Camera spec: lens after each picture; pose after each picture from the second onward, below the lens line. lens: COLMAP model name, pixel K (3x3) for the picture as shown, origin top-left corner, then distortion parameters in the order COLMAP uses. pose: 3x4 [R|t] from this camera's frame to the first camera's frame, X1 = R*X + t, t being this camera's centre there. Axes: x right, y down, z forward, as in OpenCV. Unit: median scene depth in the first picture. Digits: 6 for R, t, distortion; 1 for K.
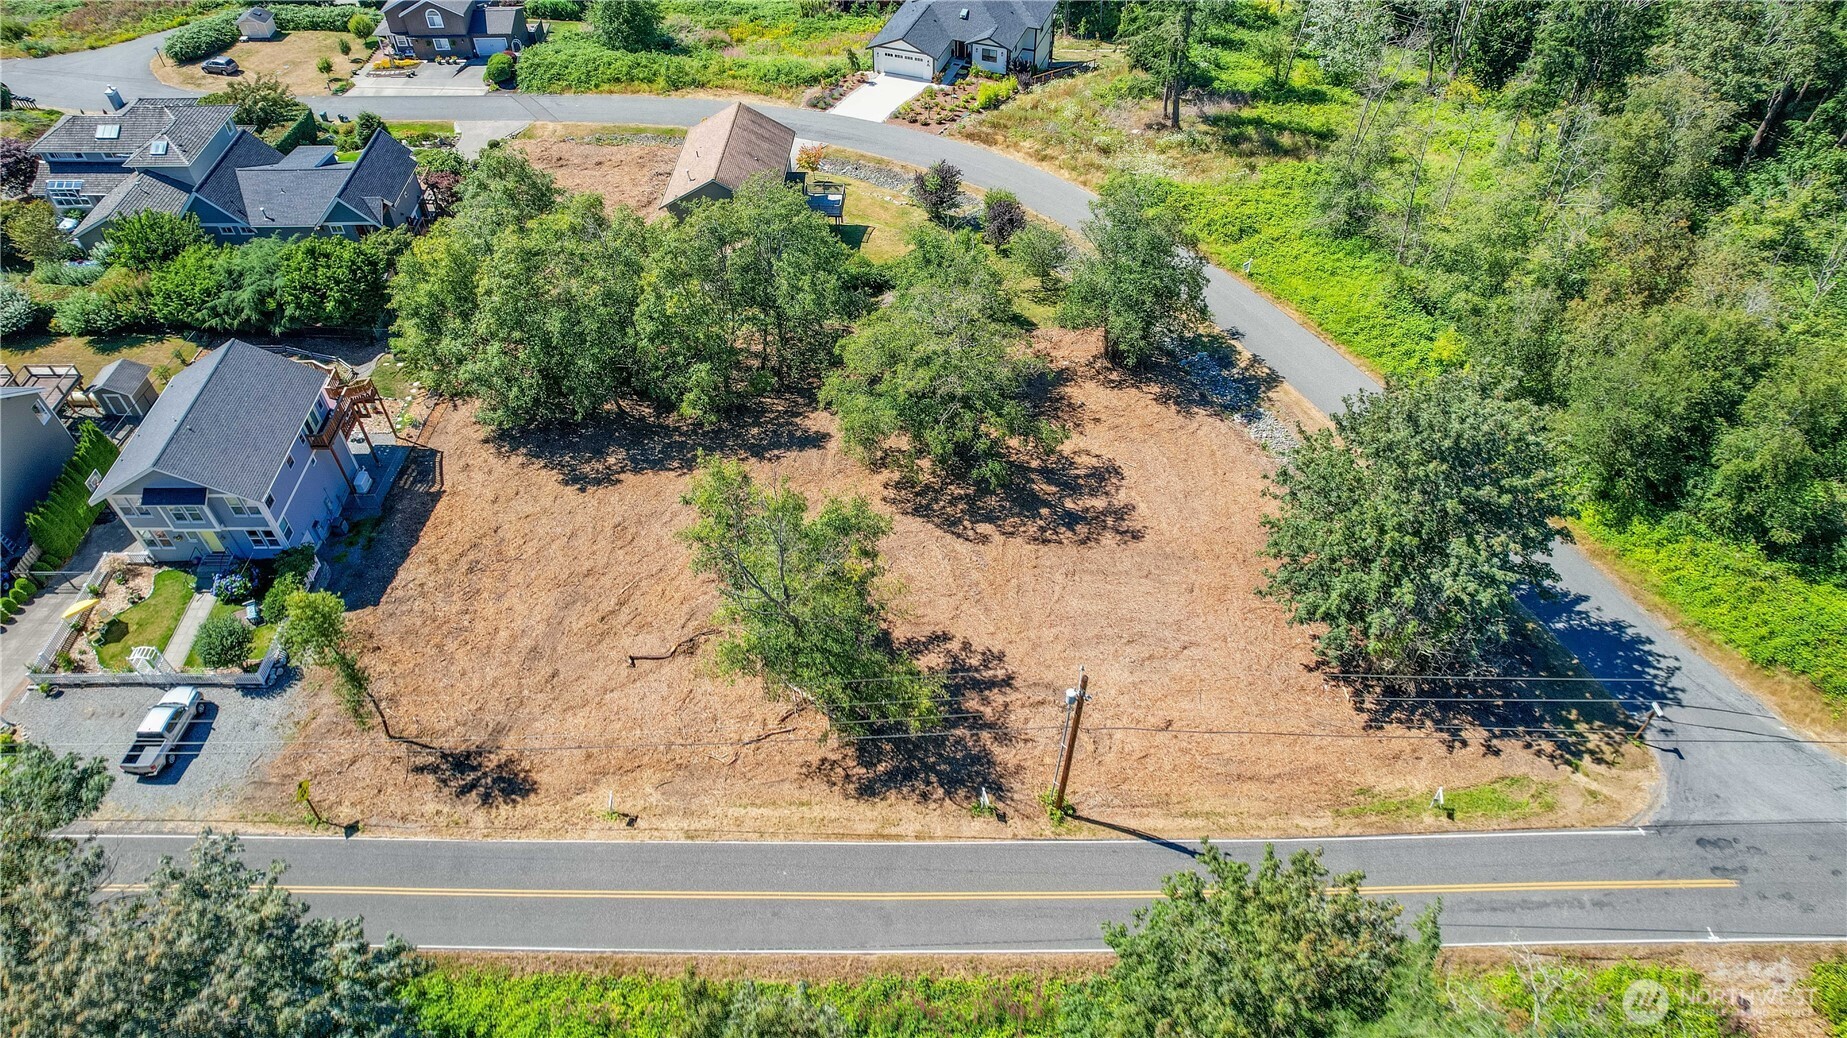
lens RADIAL K [[1193.6, 0, 923.5], [0, 1193.6, 519.0], [0, 0, 1]] dist [-0.041318, 0.003904]
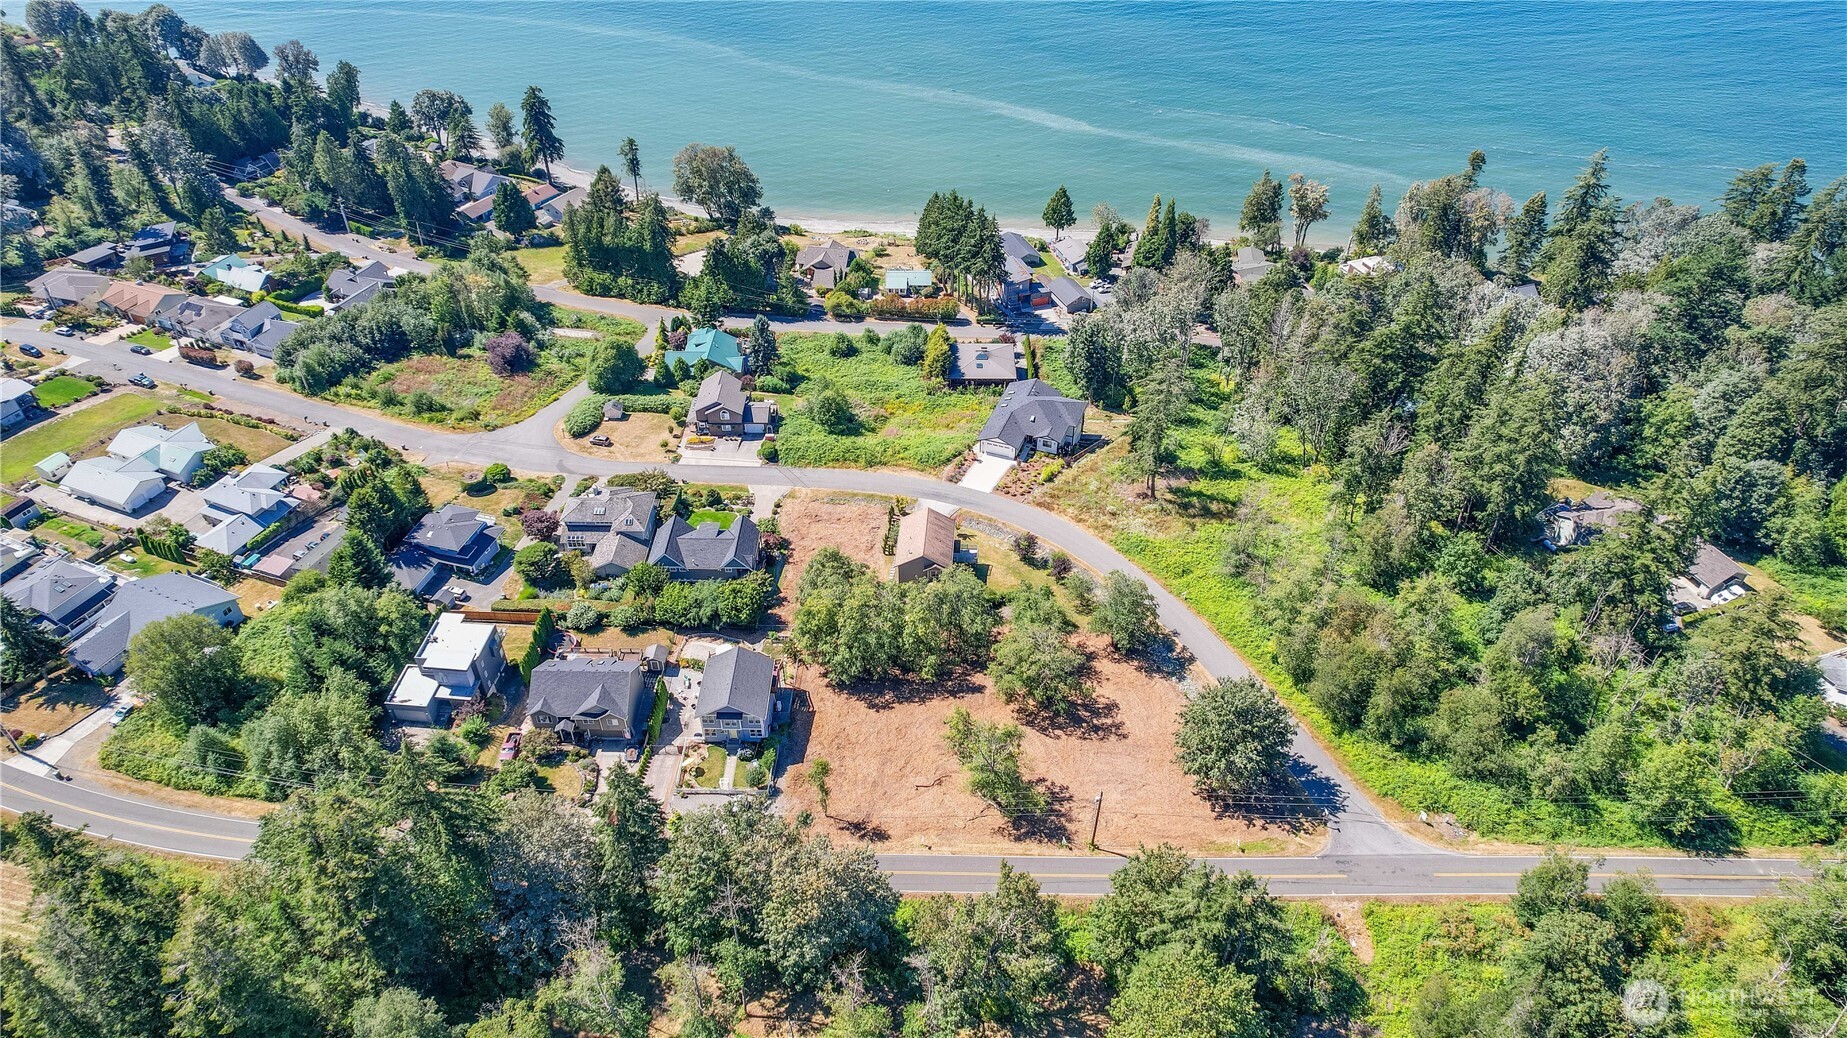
lens RADIAL K [[1193.6, 0, 923.5], [0, 1193.6, 519.0], [0, 0, 1]] dist [-0.041318, 0.003904]
pose [[0.999768, 0.013154, -0.017053, -0.162705], [-0.015260, 0.991407, -0.129922, -0.090648], [0.015197, 0.130152, 0.991378, -1.237681]]
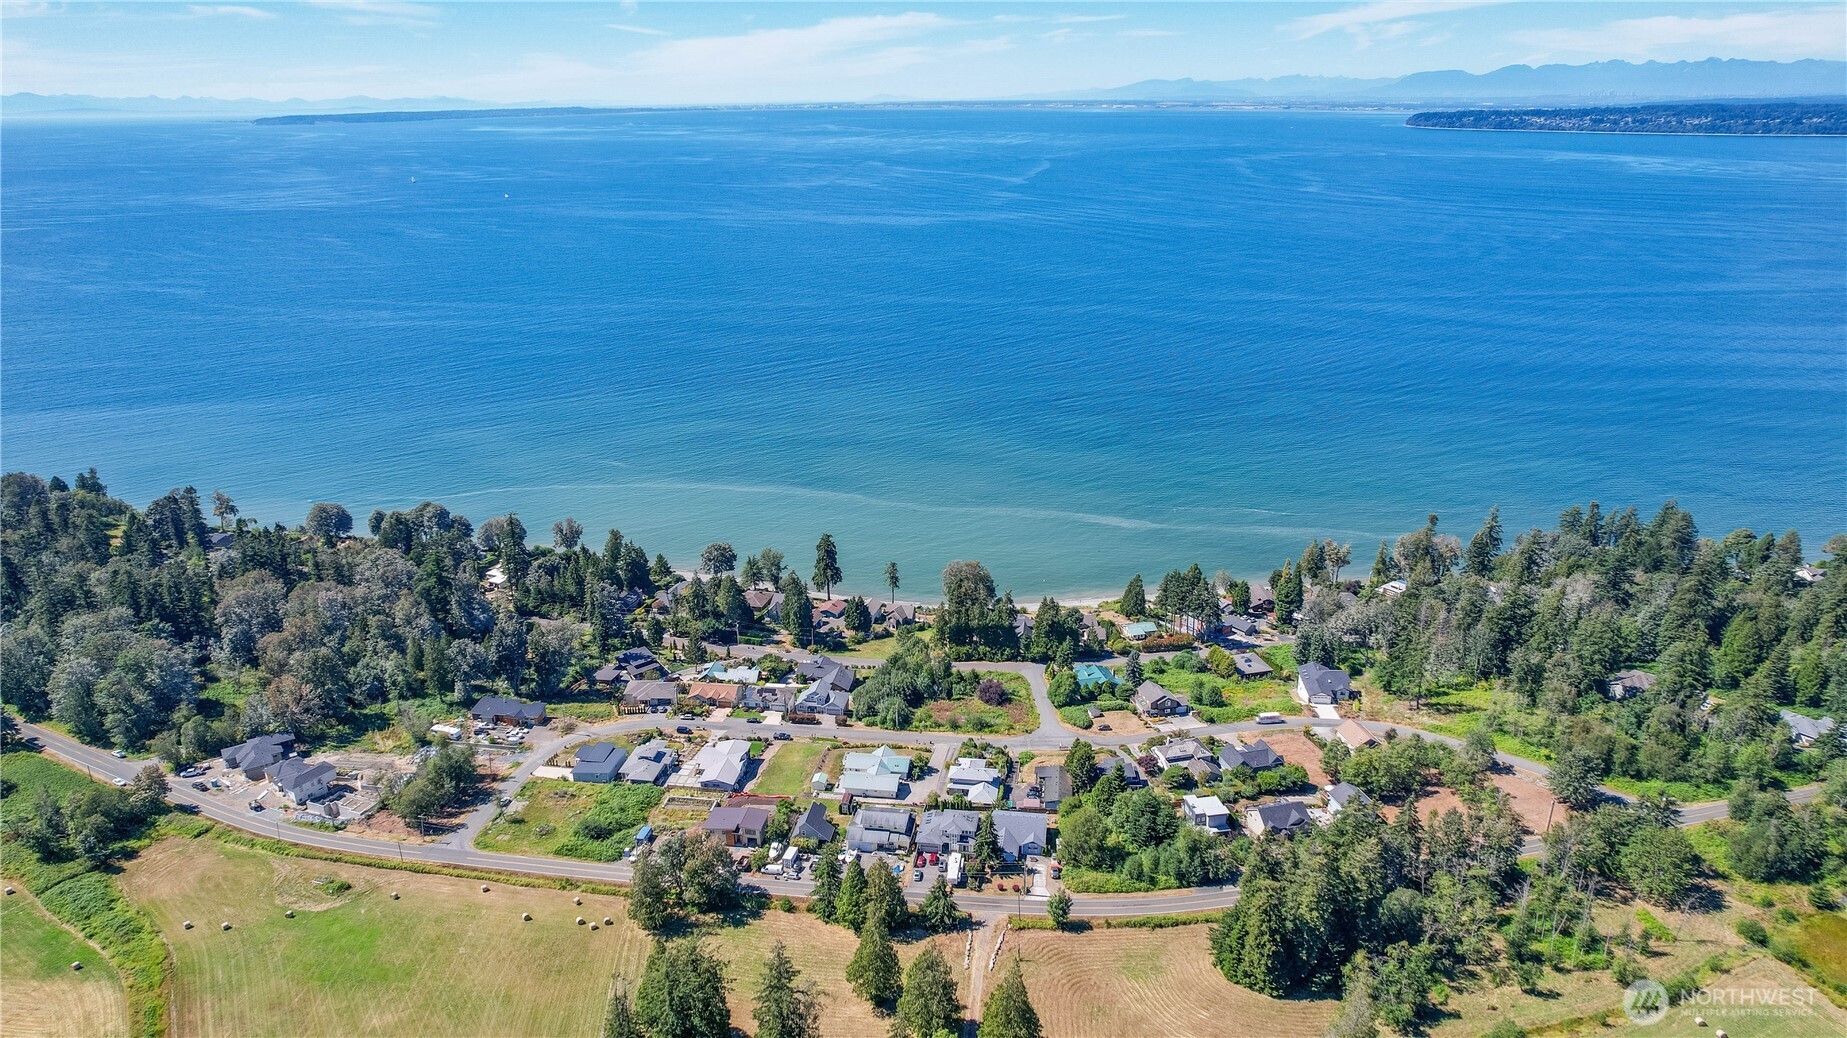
lens RADIAL K [[1193.6, 0, 923.5], [0, 1193.6, 519.0], [0, 0, 1]] dist [-0.041318, 0.003904]
pose [[0.970036, -0.087517, 0.226653, -2.841570], [0.179829, 0.885919, -0.427561, 0.562208], [-0.163378, 0.455508, 0.875112, -2.948605]]
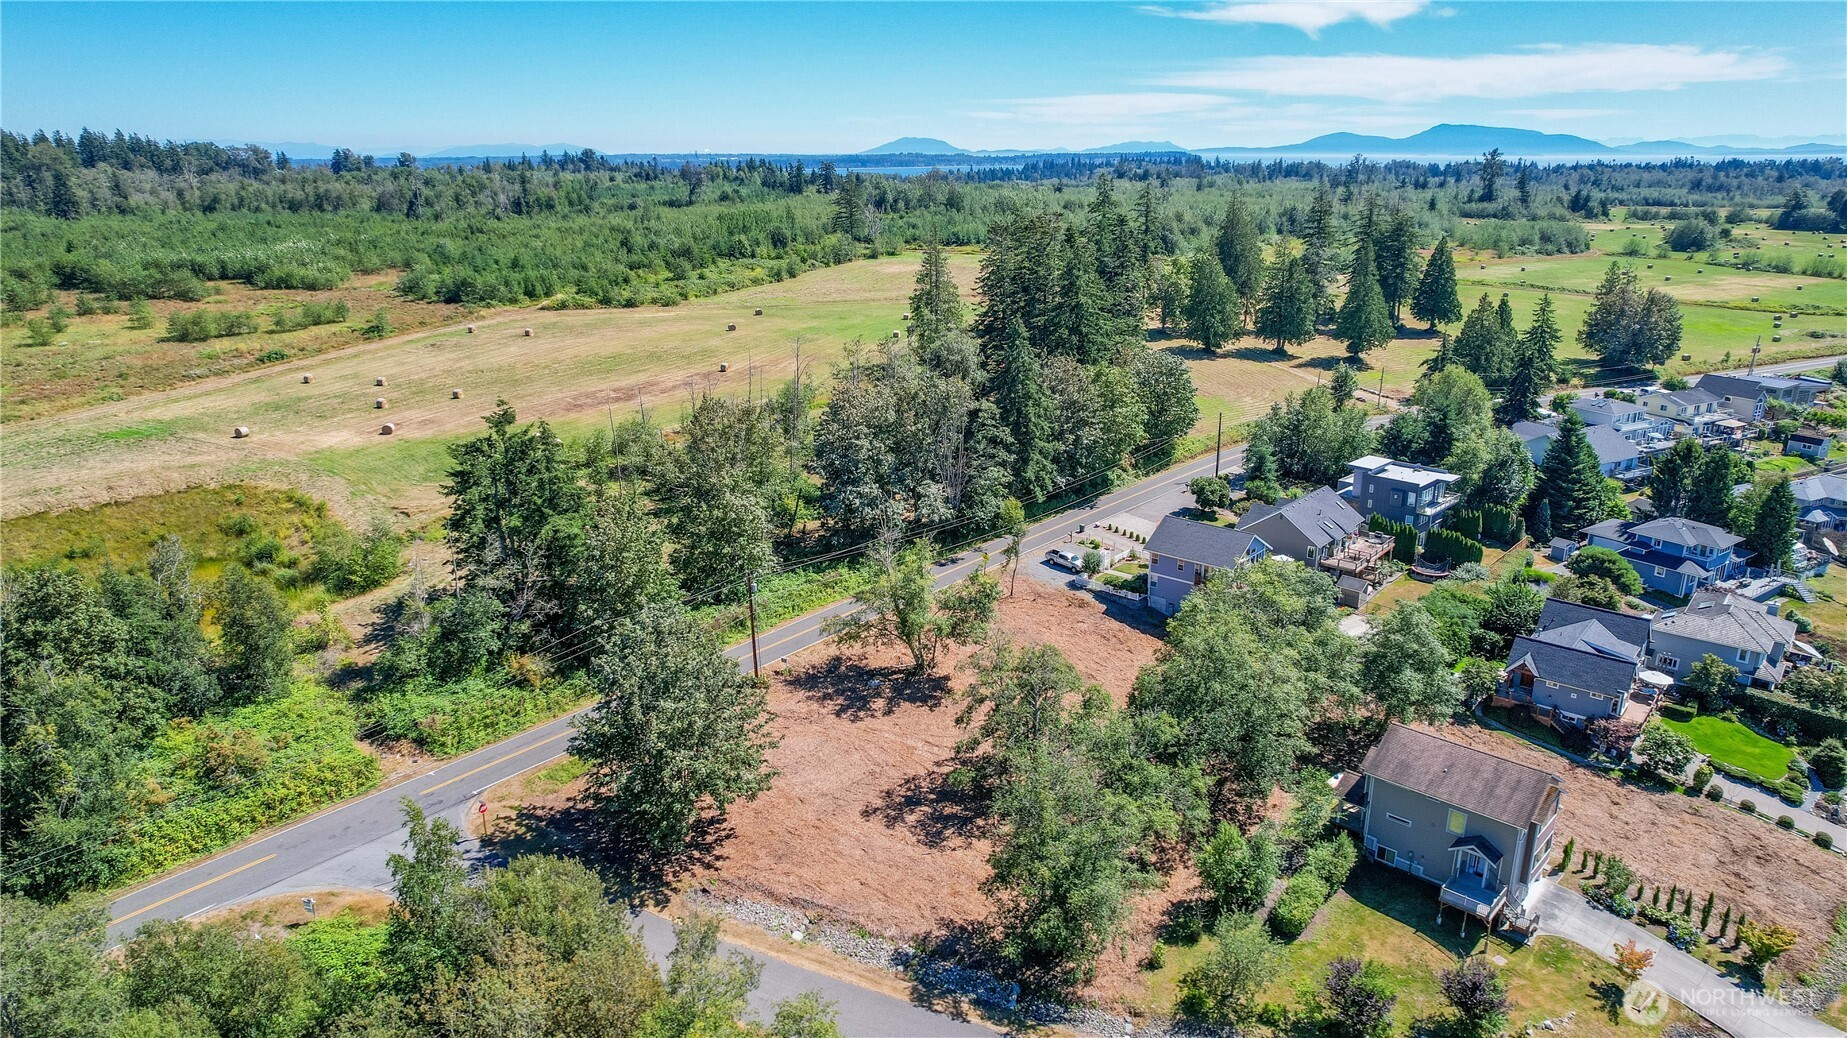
lens RADIAL K [[1193.6, 0, 923.5], [0, 1193.6, 519.0], [0, 0, 1]] dist [-0.041318, 0.003904]
pose [[-0.661743, 0.226418, -0.714725, 0.927860], [-0.542825, 0.512873, 0.665058, -0.979156], [0.517144, 0.828068, -0.216485, 0.982583]]
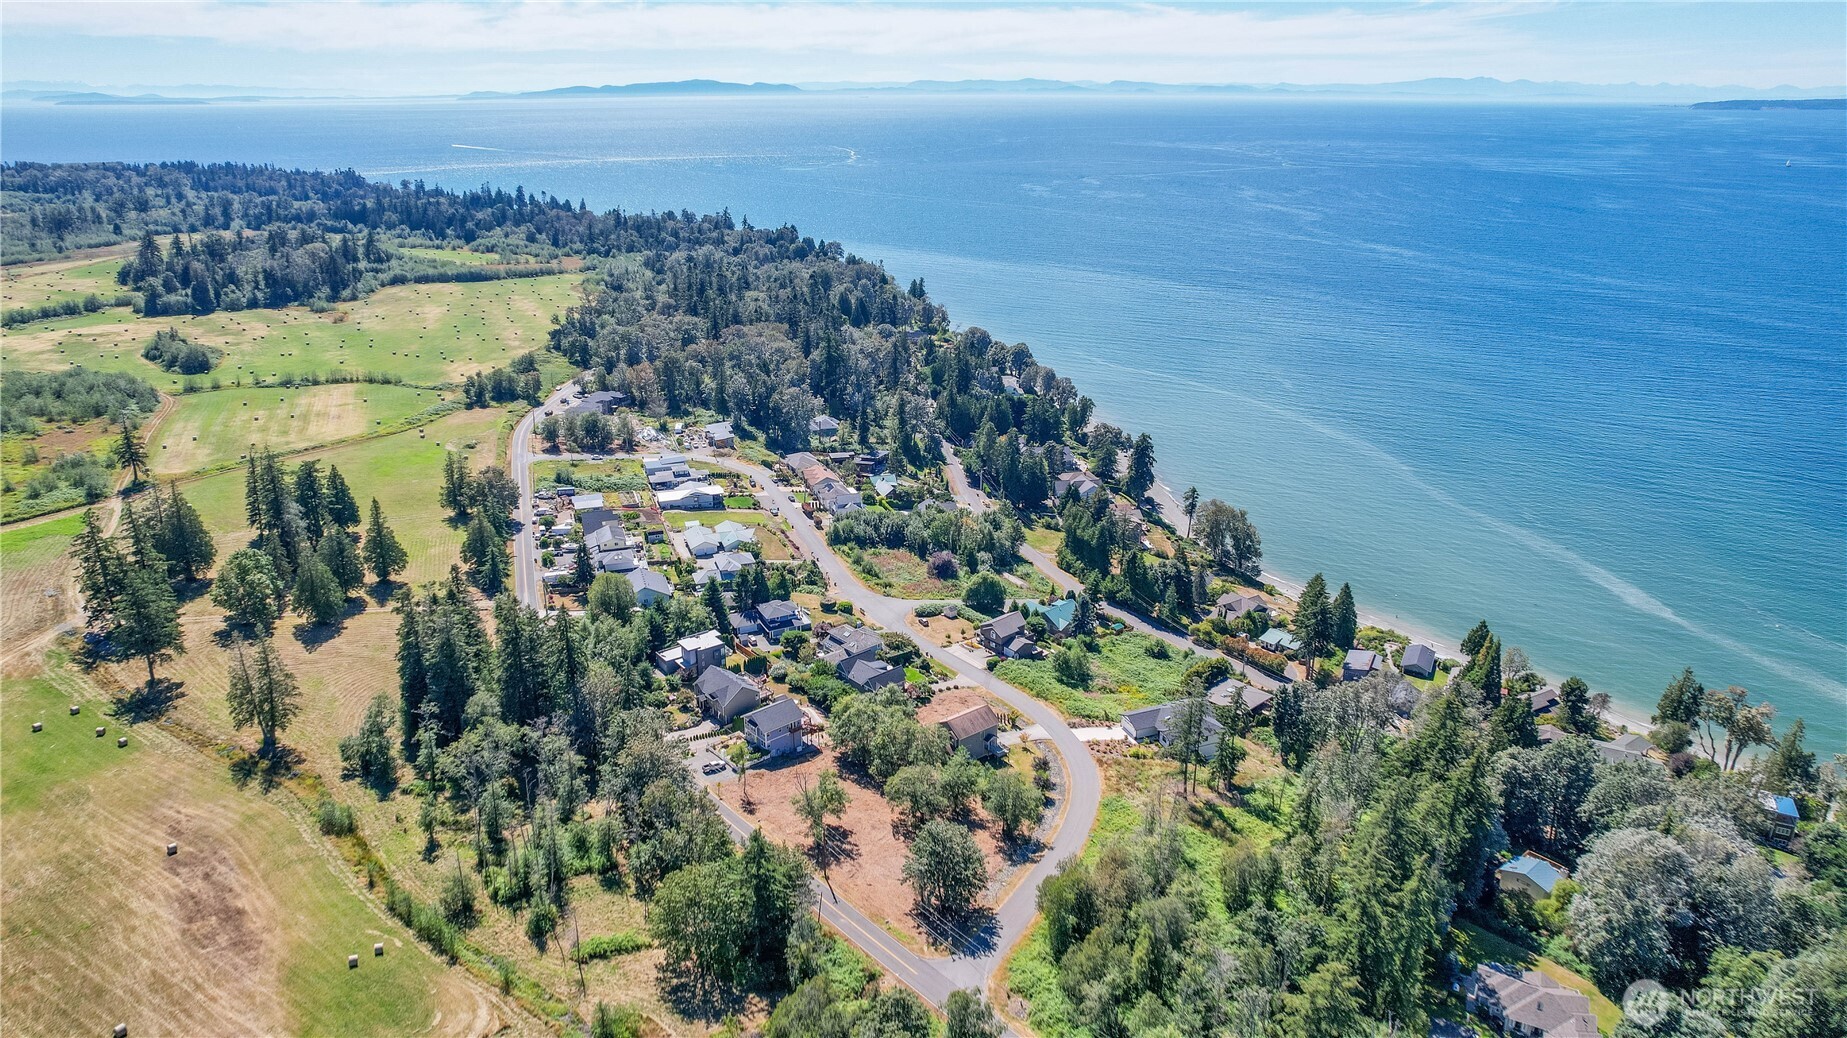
lens RADIAL K [[1193.6, 0, 923.5], [0, 1193.6, 519.0], [0, 0, 1]] dist [-0.041318, 0.003904]
pose [[0.656662, 0.265307, -0.705980, 2.031192], [-0.548713, 0.810263, -0.205885, -0.056363], [0.517407, 0.522577, 0.677646, -1.521881]]
